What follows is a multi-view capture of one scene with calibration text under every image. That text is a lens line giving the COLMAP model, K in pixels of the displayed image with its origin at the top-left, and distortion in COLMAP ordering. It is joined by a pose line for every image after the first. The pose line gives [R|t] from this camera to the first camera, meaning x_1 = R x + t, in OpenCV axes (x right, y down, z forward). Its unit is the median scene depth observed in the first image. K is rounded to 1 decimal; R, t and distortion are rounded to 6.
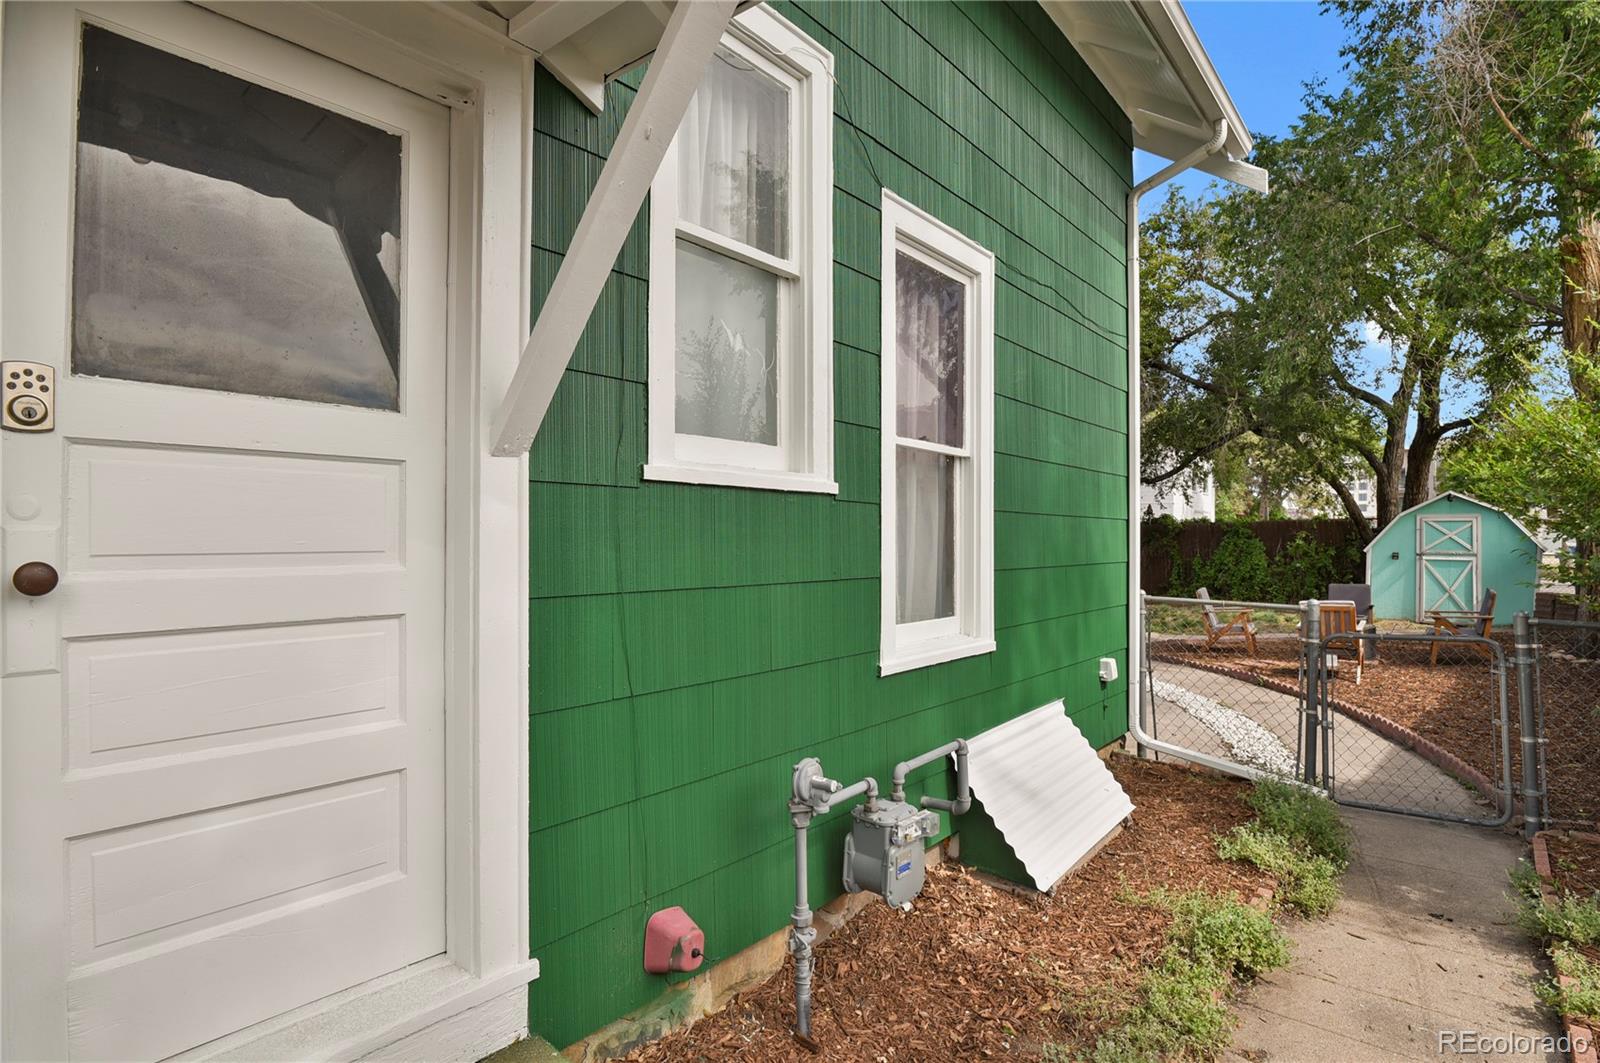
lens RADIAL K [[790.1, 0, 798.6], [0, 790.1, 534.6], [0, 0, 1]] dist [-0.024921, -0.000738]
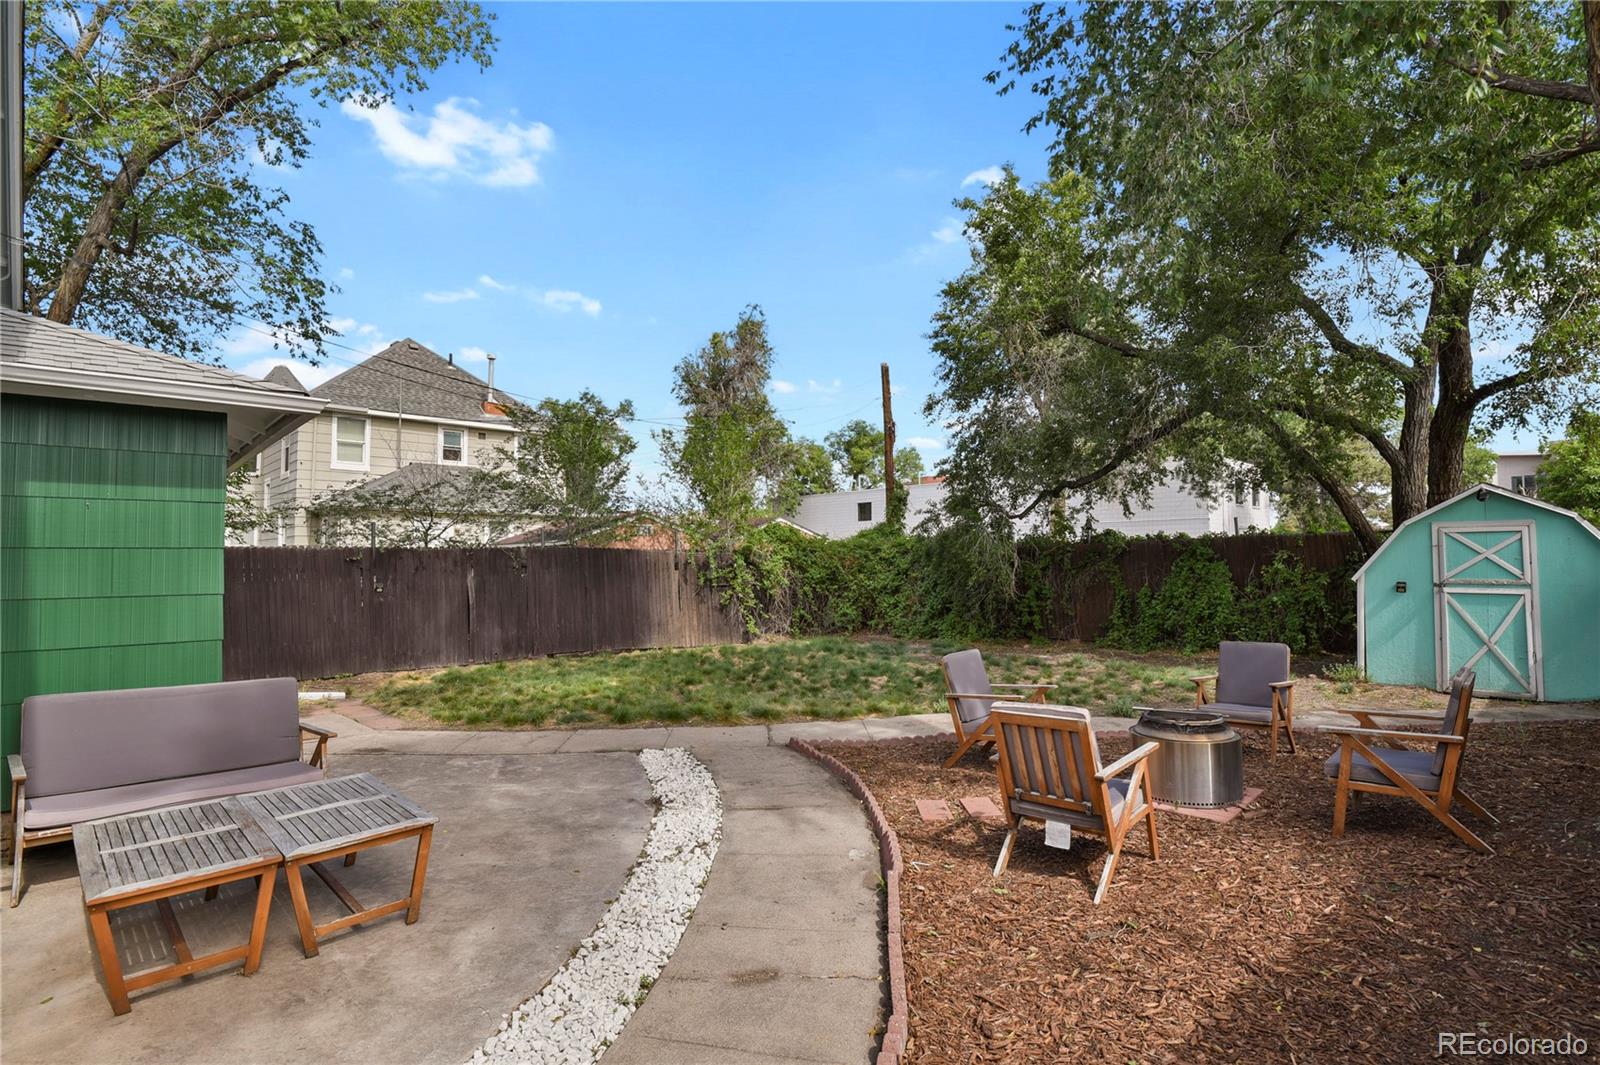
lens RADIAL K [[790.1, 0, 796.9], [0, 790.1, 531.1], [0, 0, 1]] dist [-0.024921, -0.000738]
pose [[0.996238, -0.009262, -0.086160, 0.307649], [0.006234, 0.999356, -0.035340, 0.000762], [0.086432, 0.034670, 0.995654, 0.297730]]
